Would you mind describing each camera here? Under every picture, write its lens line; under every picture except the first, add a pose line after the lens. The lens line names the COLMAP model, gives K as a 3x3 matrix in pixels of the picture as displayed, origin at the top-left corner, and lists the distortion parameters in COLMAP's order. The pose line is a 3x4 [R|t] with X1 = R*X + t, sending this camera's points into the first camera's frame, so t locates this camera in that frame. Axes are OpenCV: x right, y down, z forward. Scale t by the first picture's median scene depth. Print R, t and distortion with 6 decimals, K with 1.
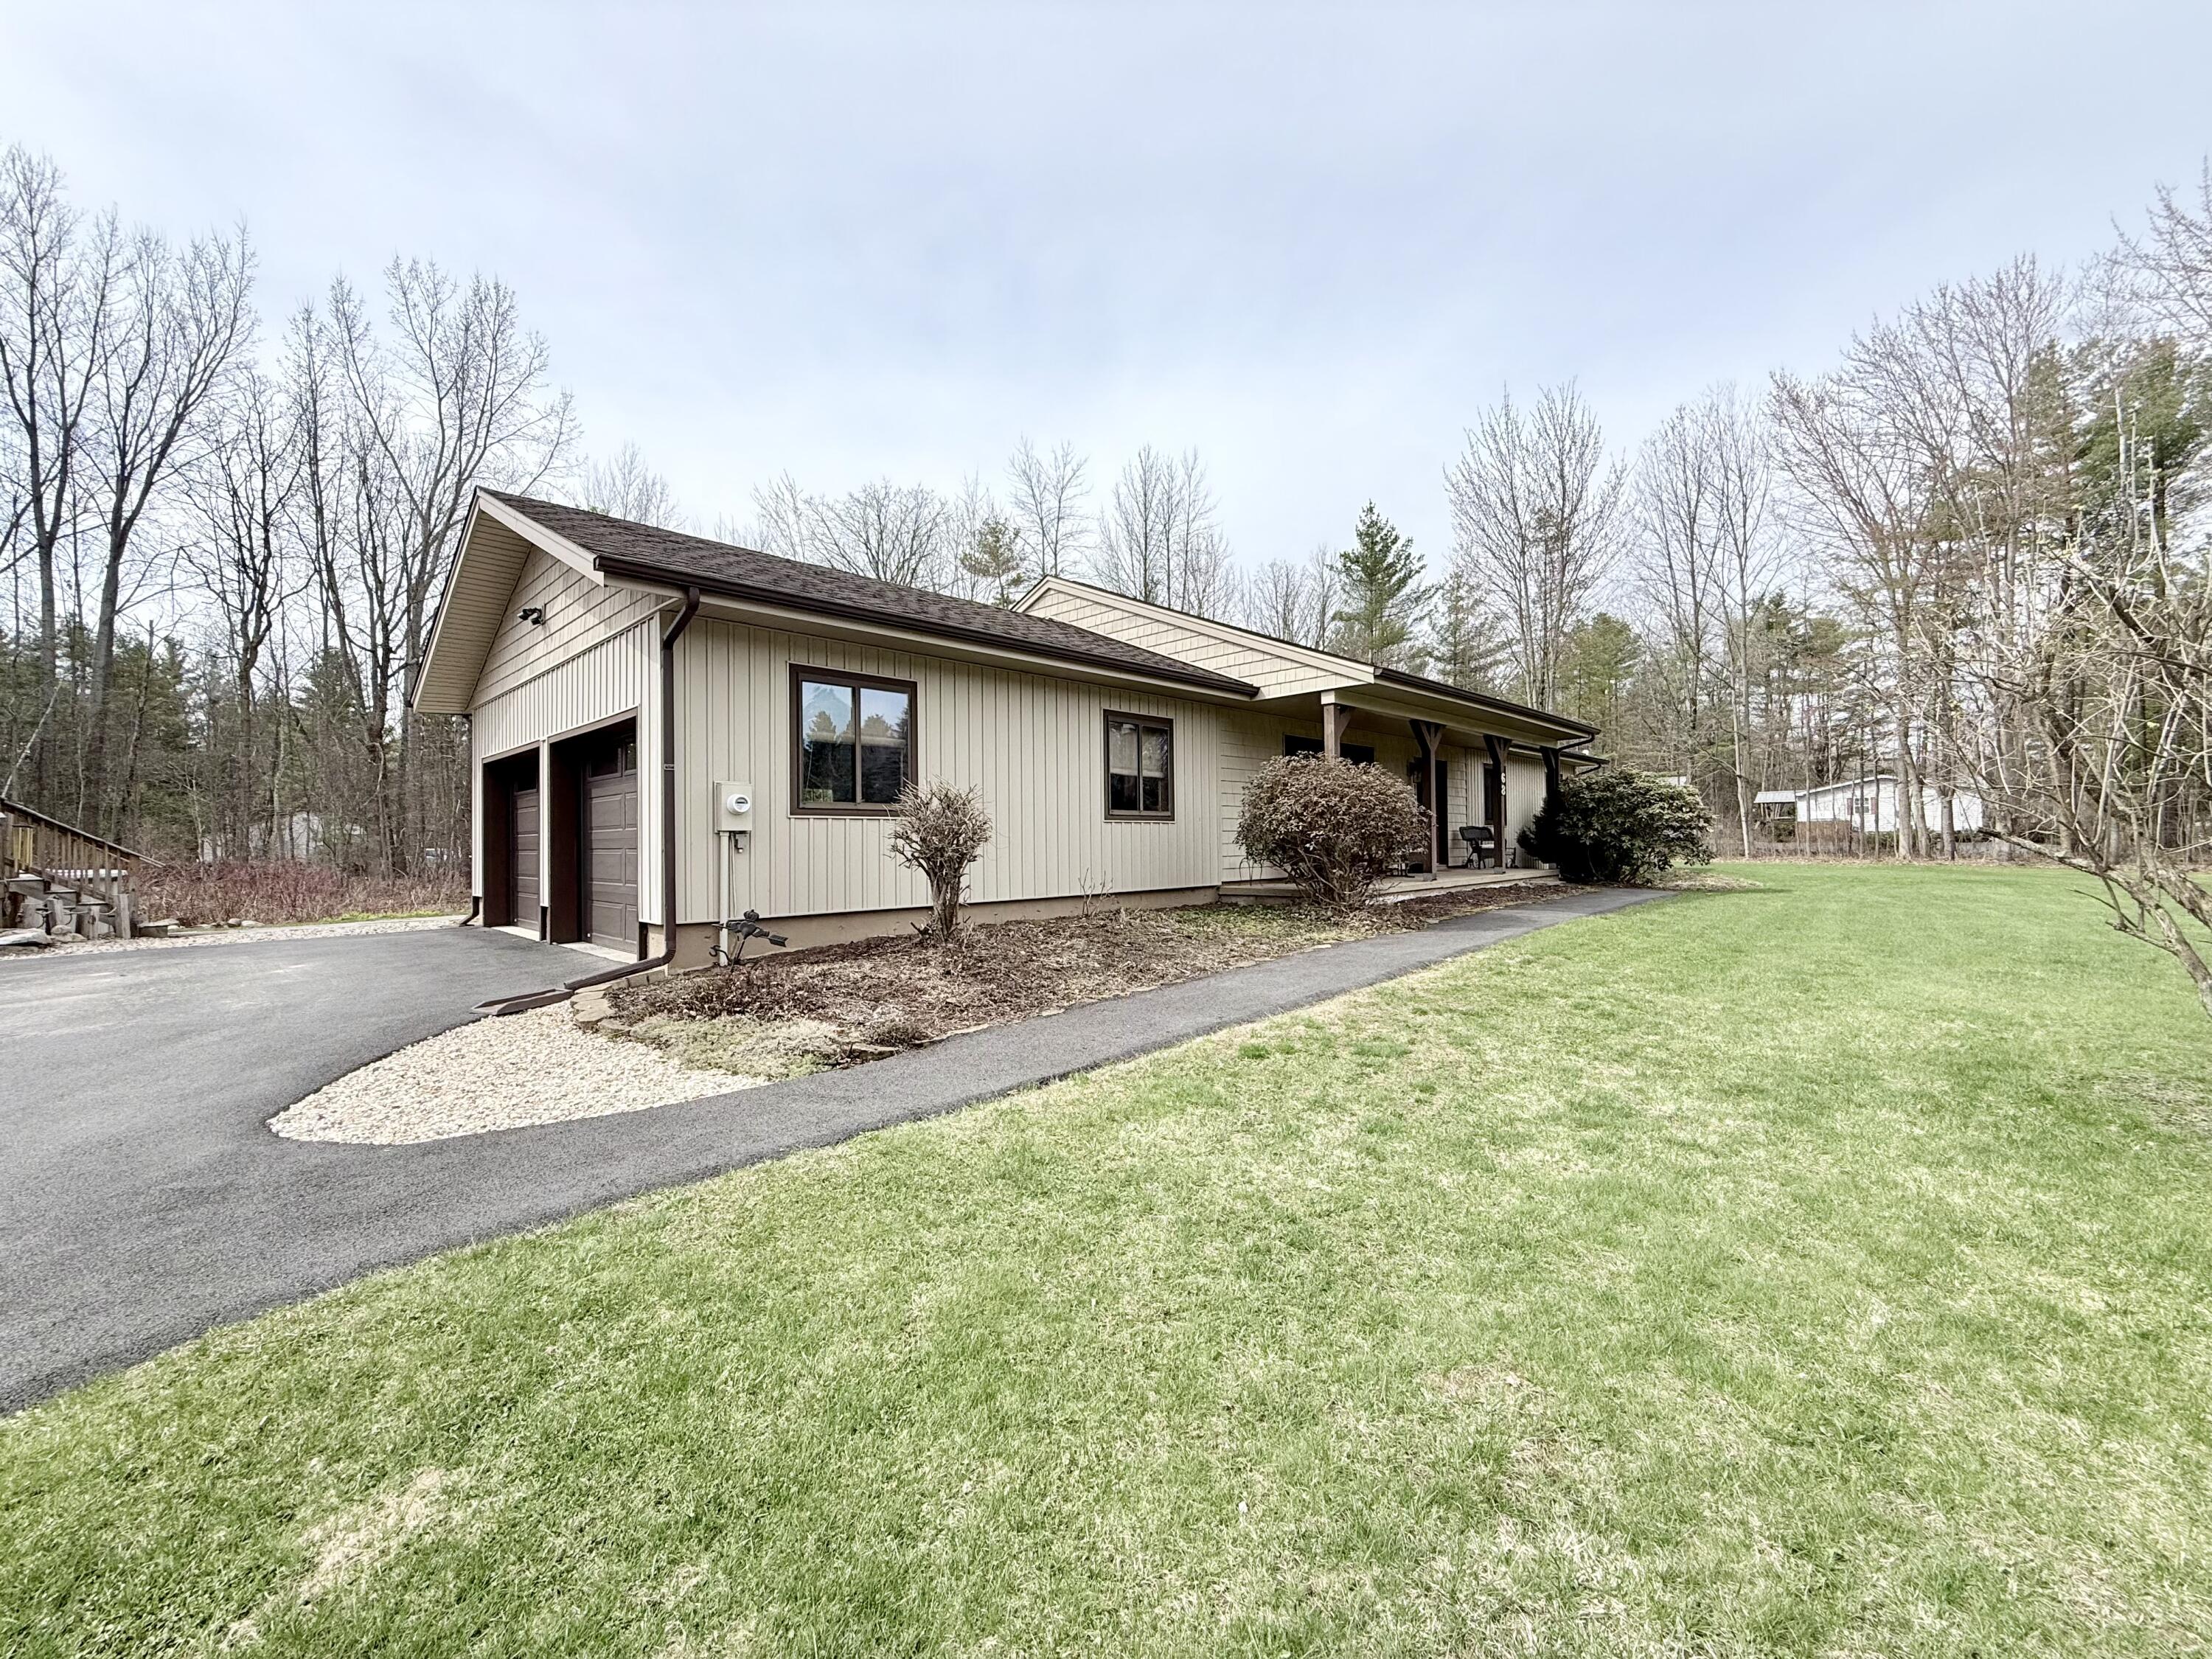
lens RADIAL K [[889.2, 0, 1103.2], [0, 889.2, 834.4], [0, 0, 1]] dist [0.000371, 0.000050]
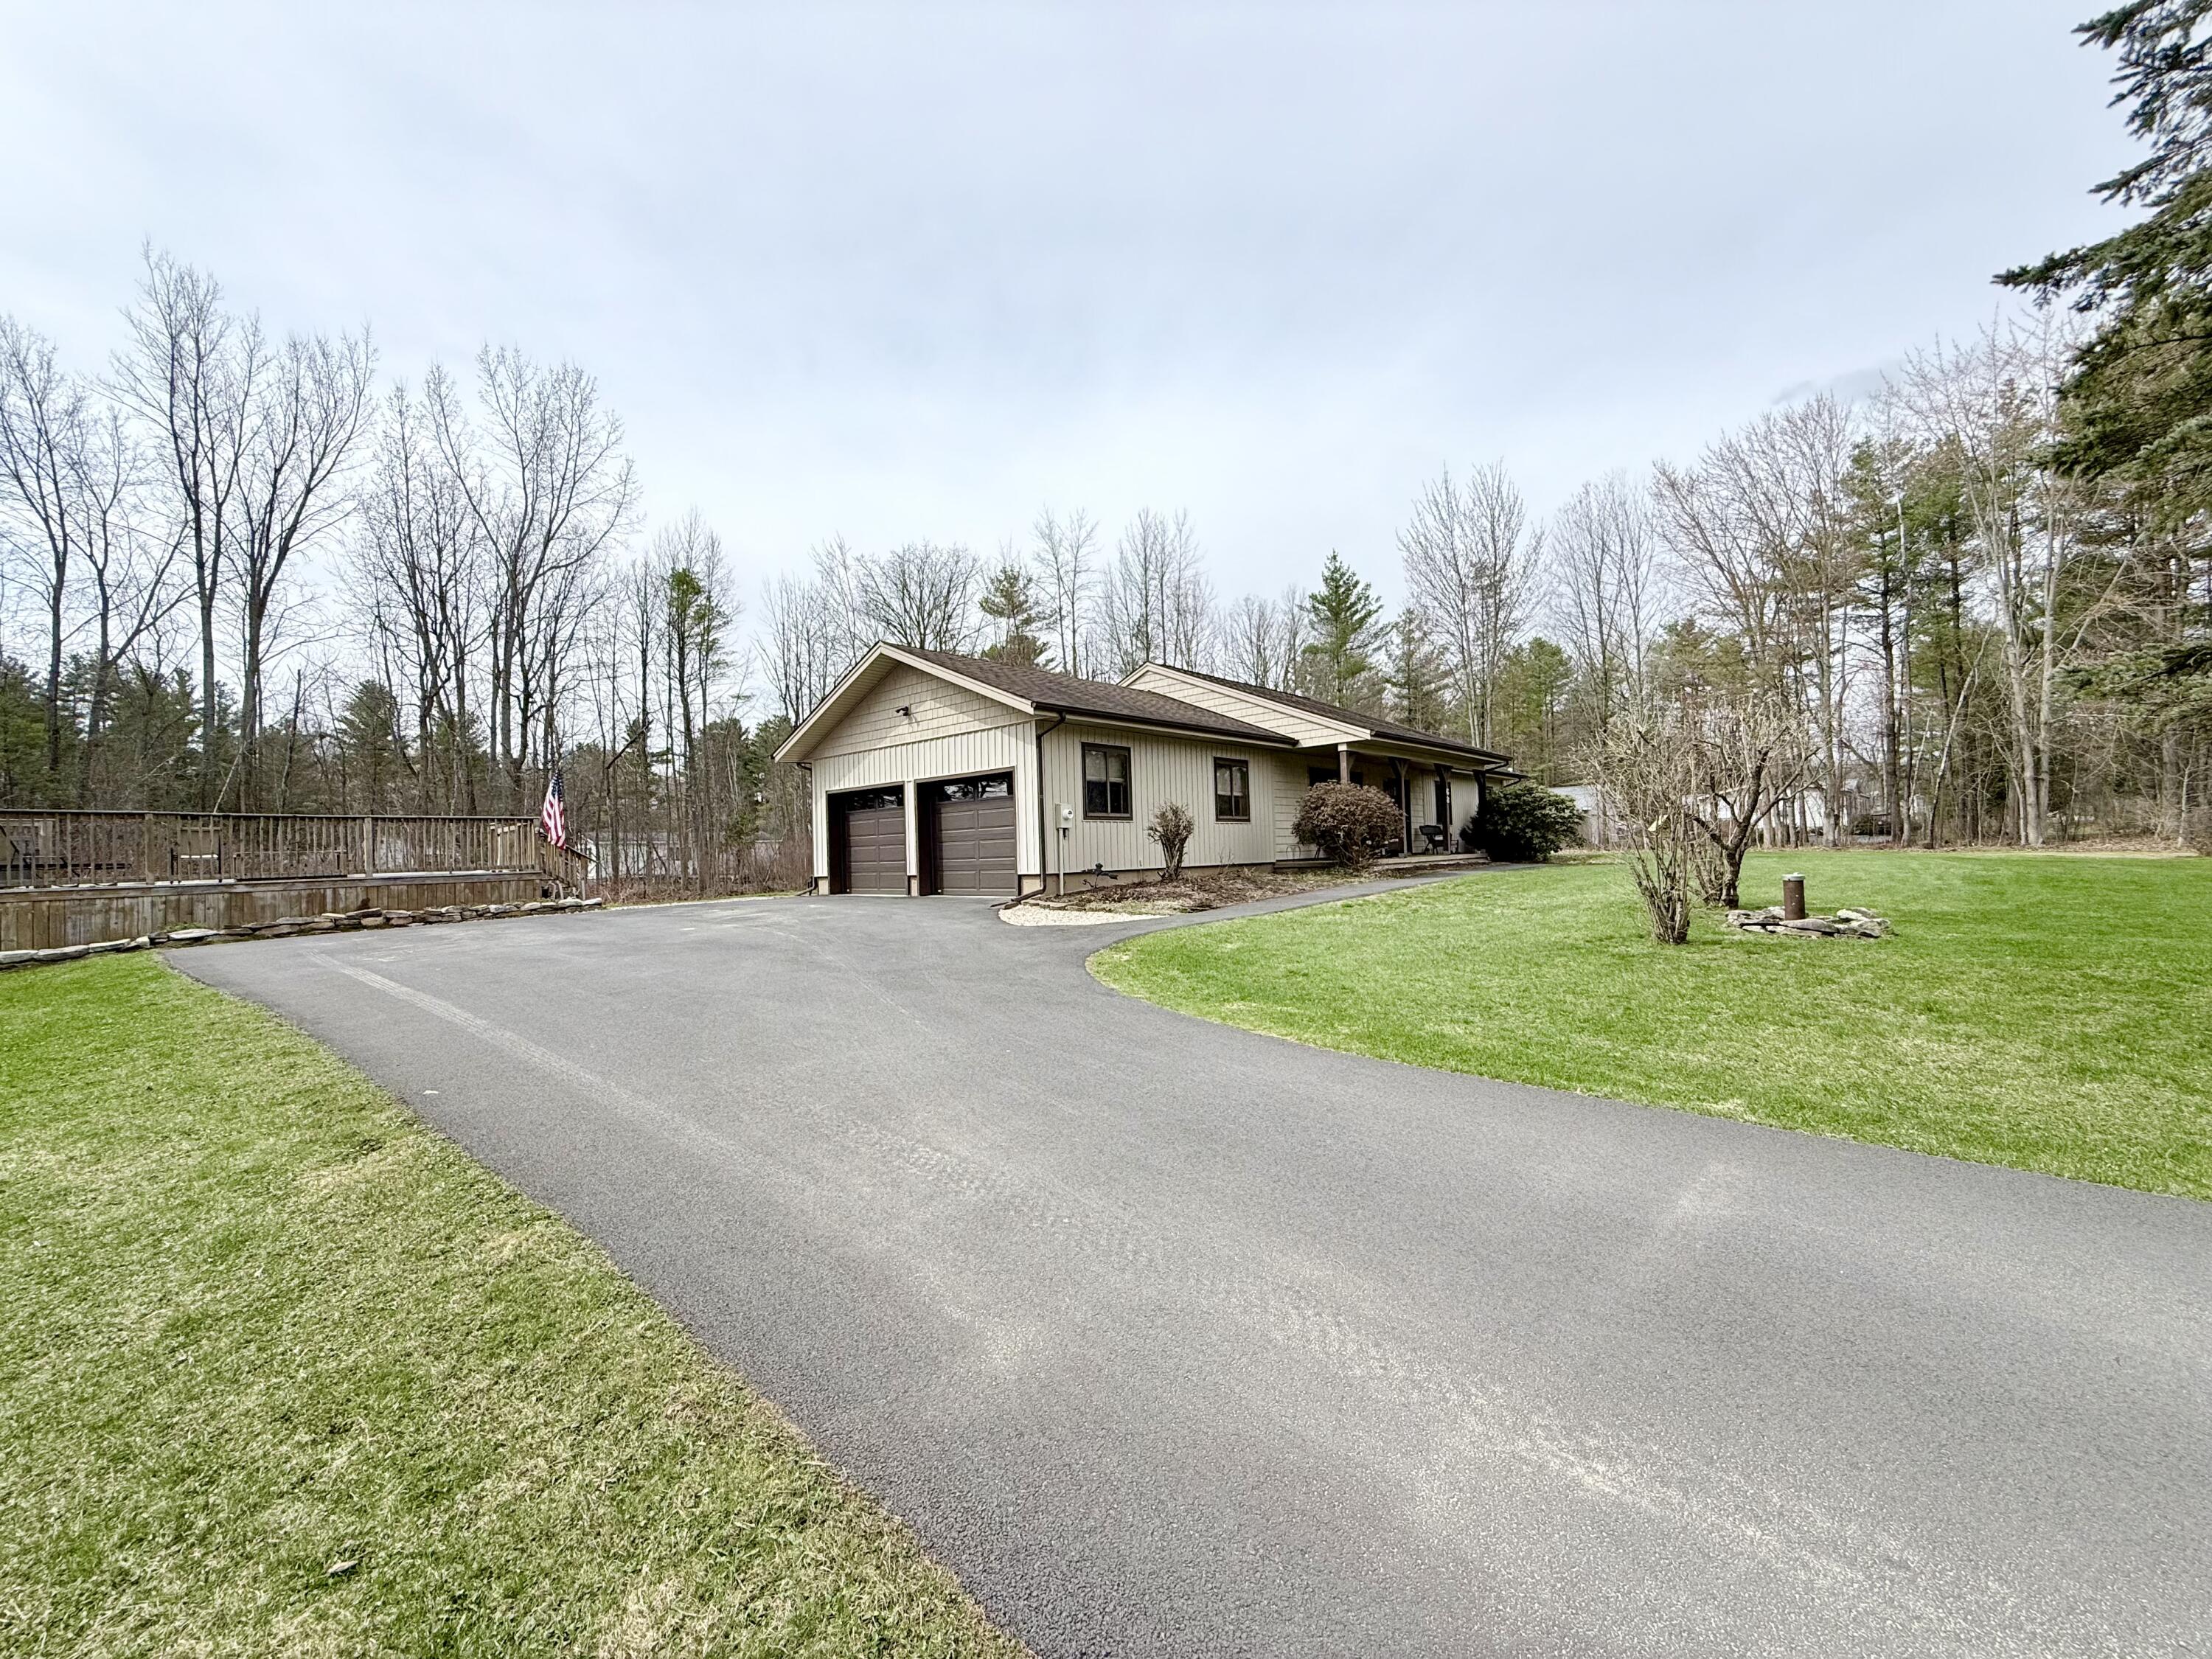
lens RADIAL K [[878.0, 0, 1106.0], [0, 878.0, 829.5], [0, 0, 1]] dist [0.000562, -0.000073]
pose [[0.998914, -0.016825, 0.043455, -0.069344], [0.017632, 0.999678, -0.018244, 0.006217], [-0.043134, 0.018991, 0.998889, -0.164083]]
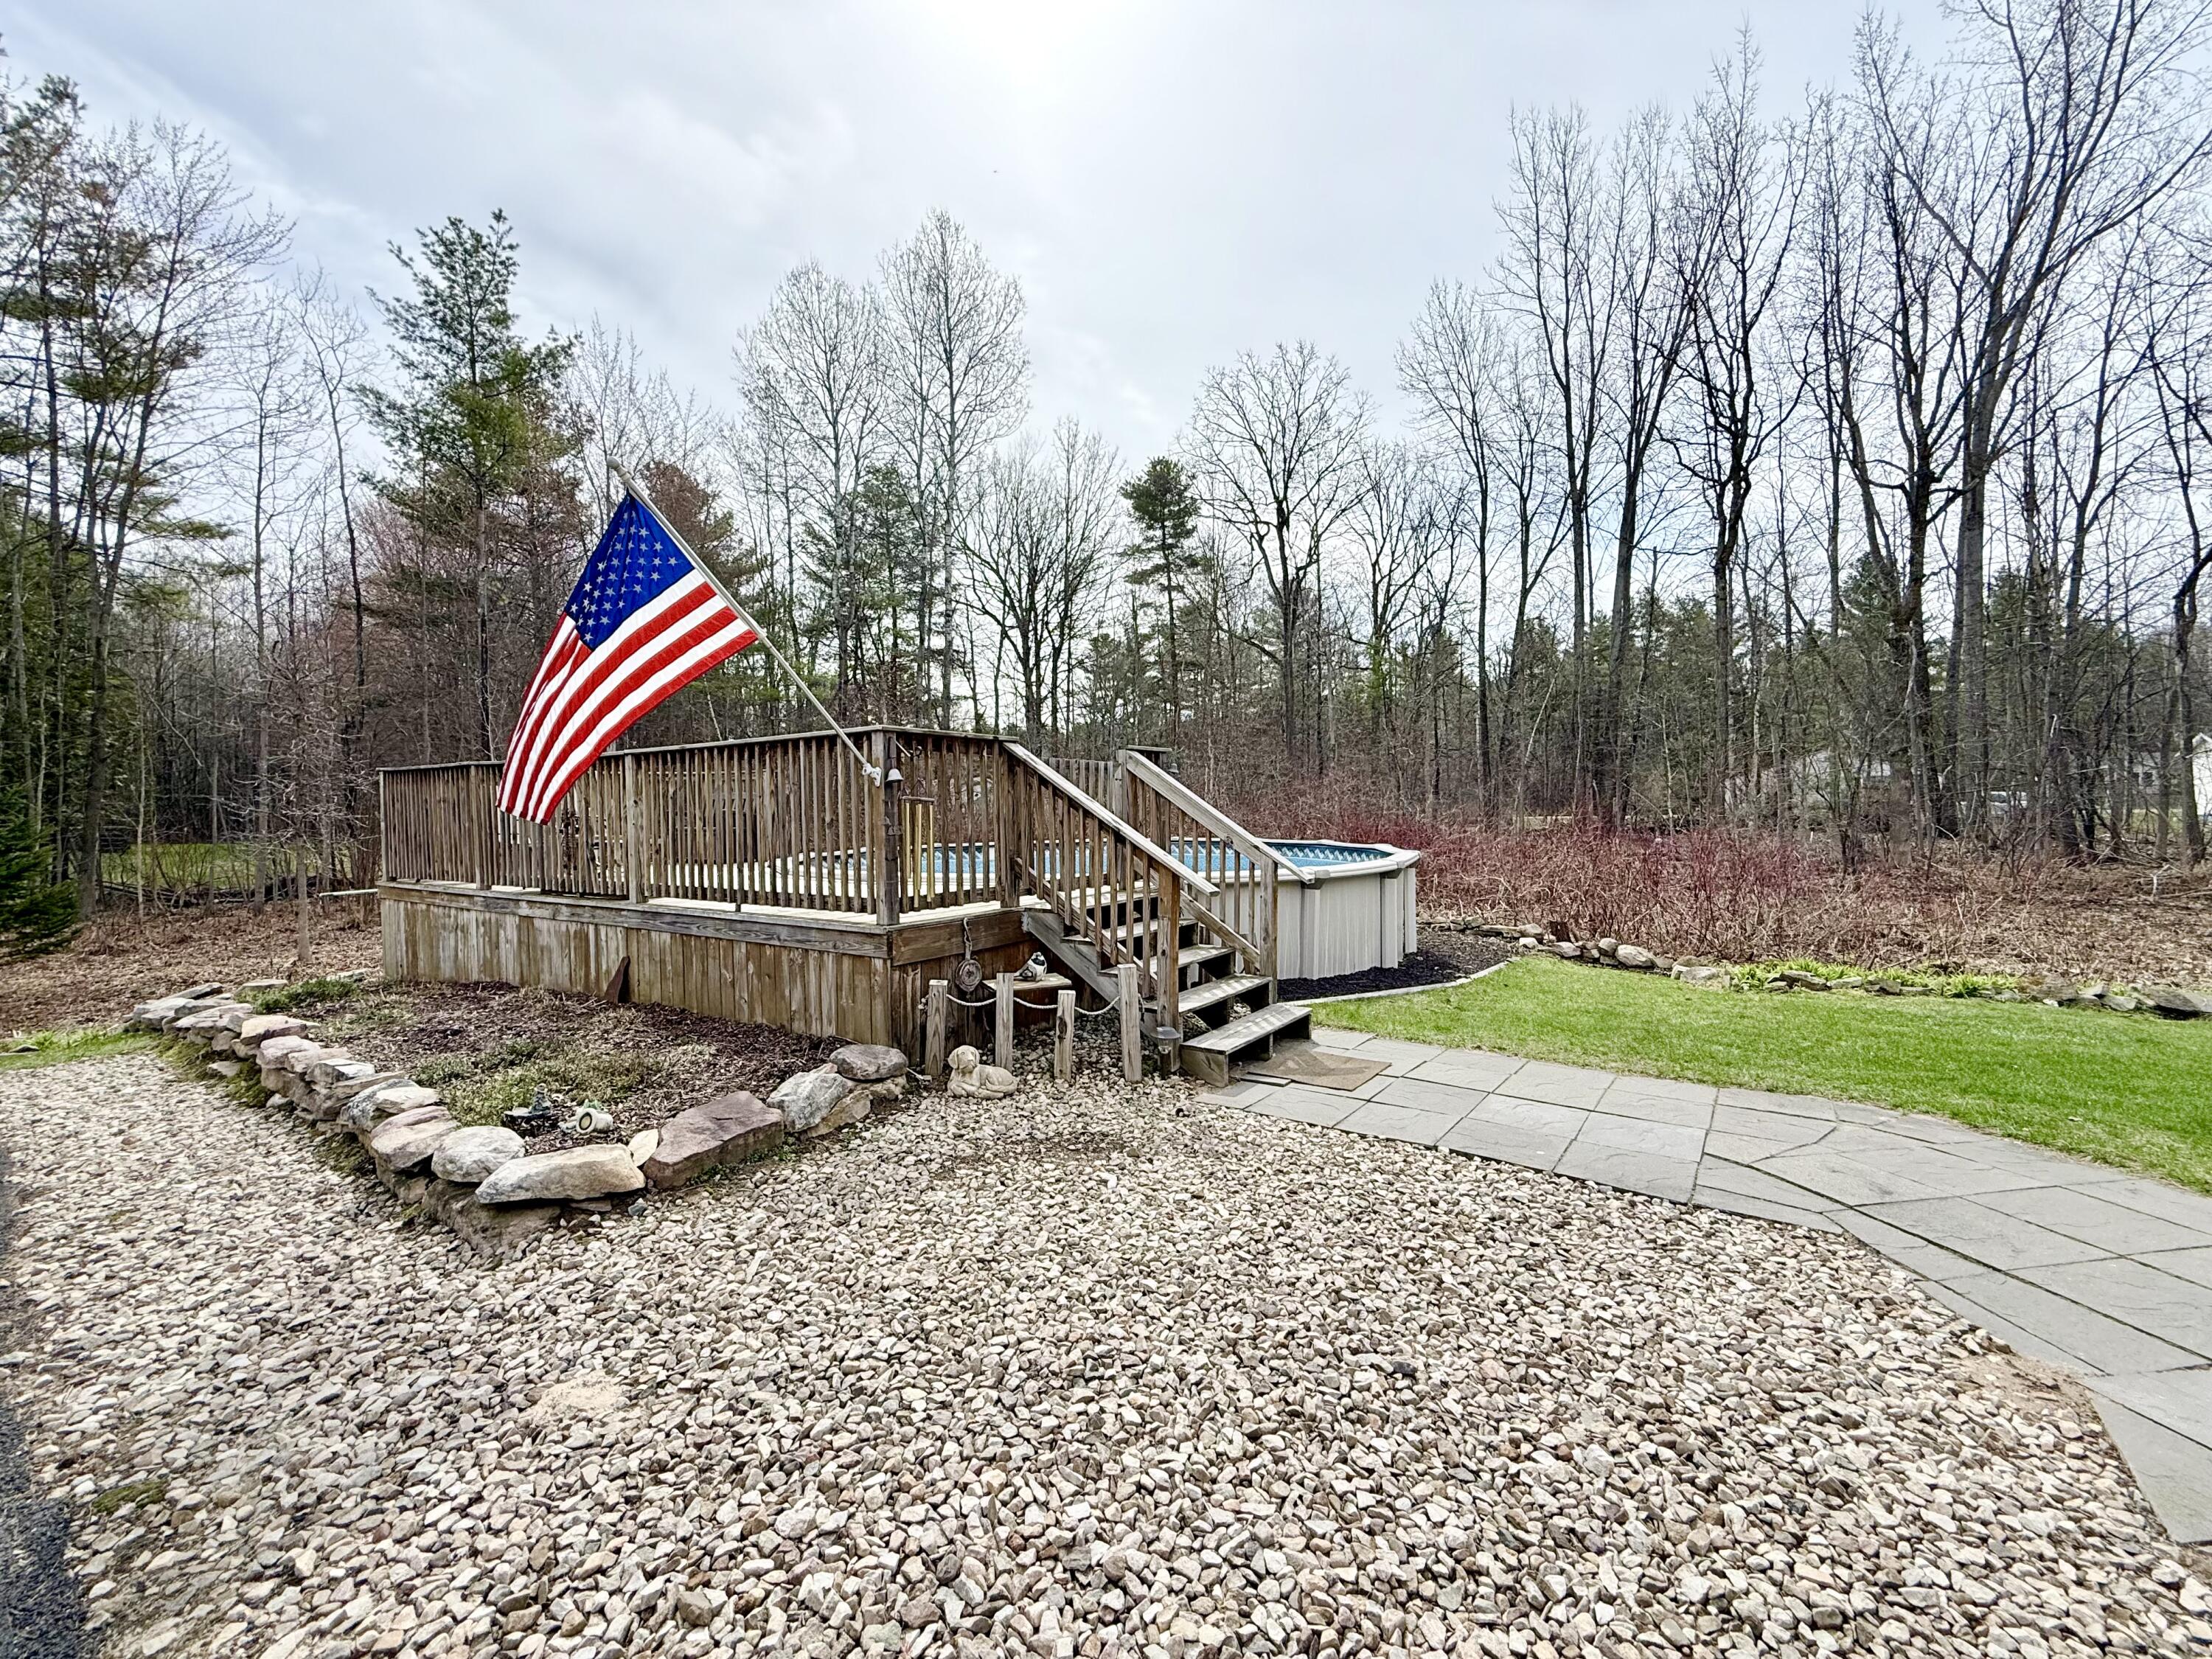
lens RADIAL K [[889.2, 0, 1103.2], [0, 889.2, 834.4], [0, 0, 1]] dist [0.000371, 0.000050]
pose [[0.135117, 0.039019, -0.990061, -0.194408], [0.028954, 0.998642, 0.043309, -0.002496], [0.990406, -0.034518, 0.133804, 0.256433]]
